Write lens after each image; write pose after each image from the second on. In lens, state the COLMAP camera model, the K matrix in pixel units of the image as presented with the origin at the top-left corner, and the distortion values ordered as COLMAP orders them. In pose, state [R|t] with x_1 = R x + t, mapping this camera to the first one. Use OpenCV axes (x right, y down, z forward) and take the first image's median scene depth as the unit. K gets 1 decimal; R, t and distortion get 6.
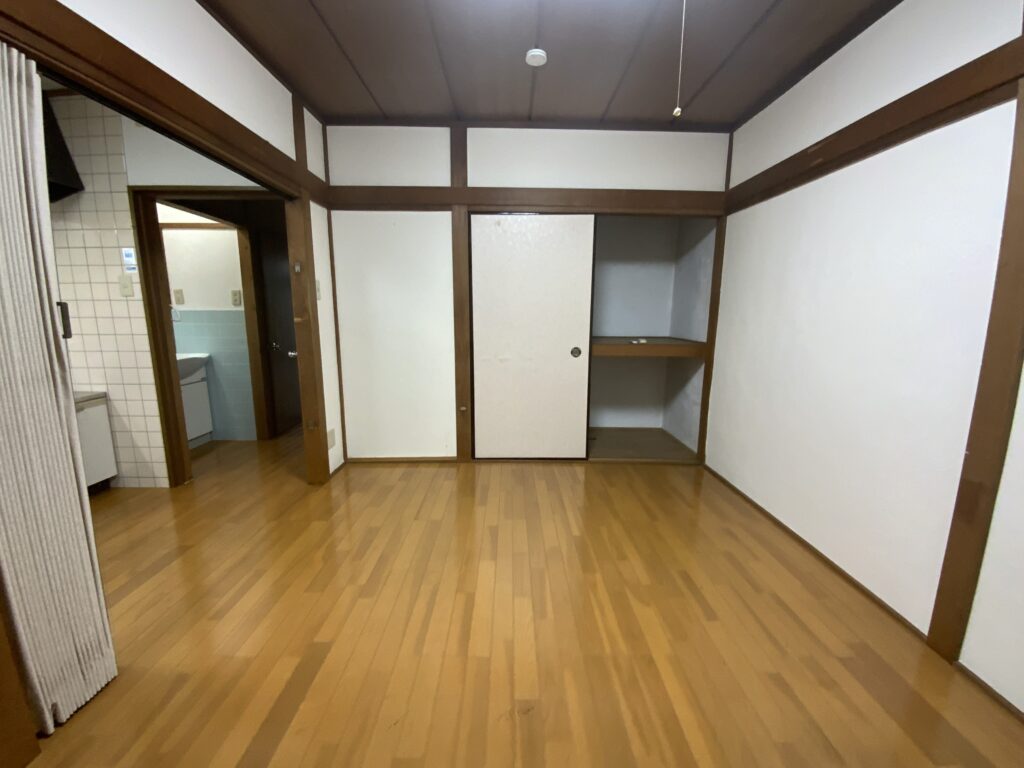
lens RADIAL K [[377.5, 0, 512.7], [0, 377.5, 373.0], [0, 0, 1]] dist [0.000392, -0.005709]
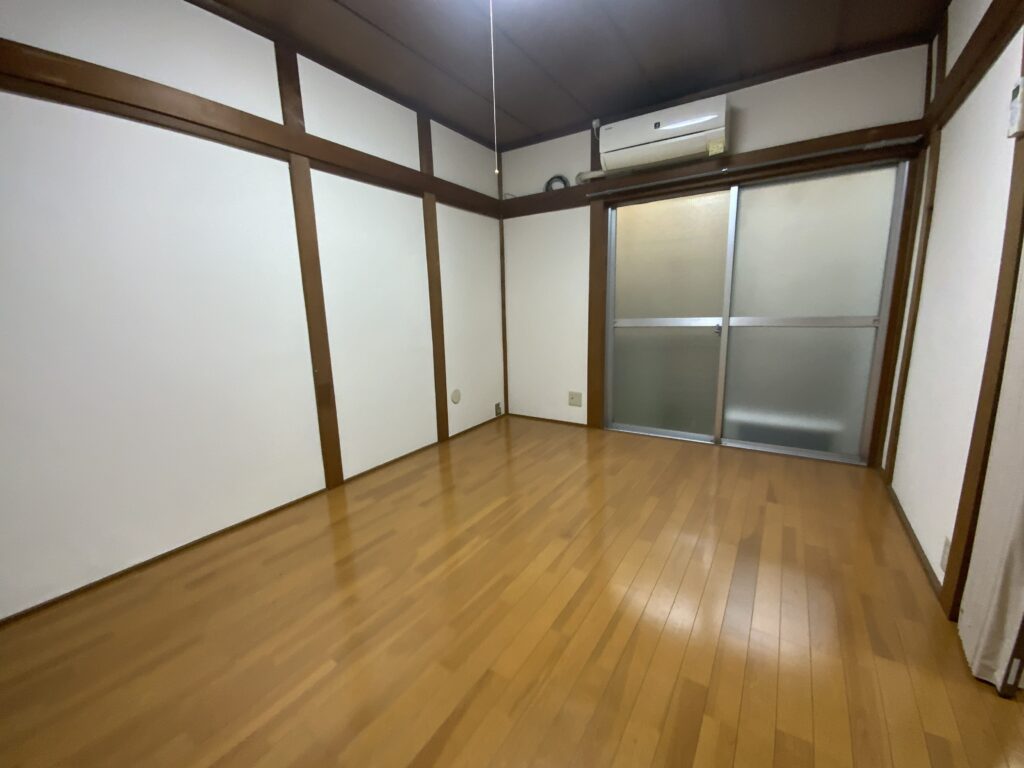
lens RADIAL K [[409.7, 0, 512.0], [0, 409.7, 384.0], [0, 0, 1]] dist [0.017817, -0.017373]
pose [[-0.810783, -0.095602, 0.577488, -0.502486], [0.112068, 0.942969, 0.313449, -0.180489], [-0.574519, 0.318857, -0.753829, 1.594764]]
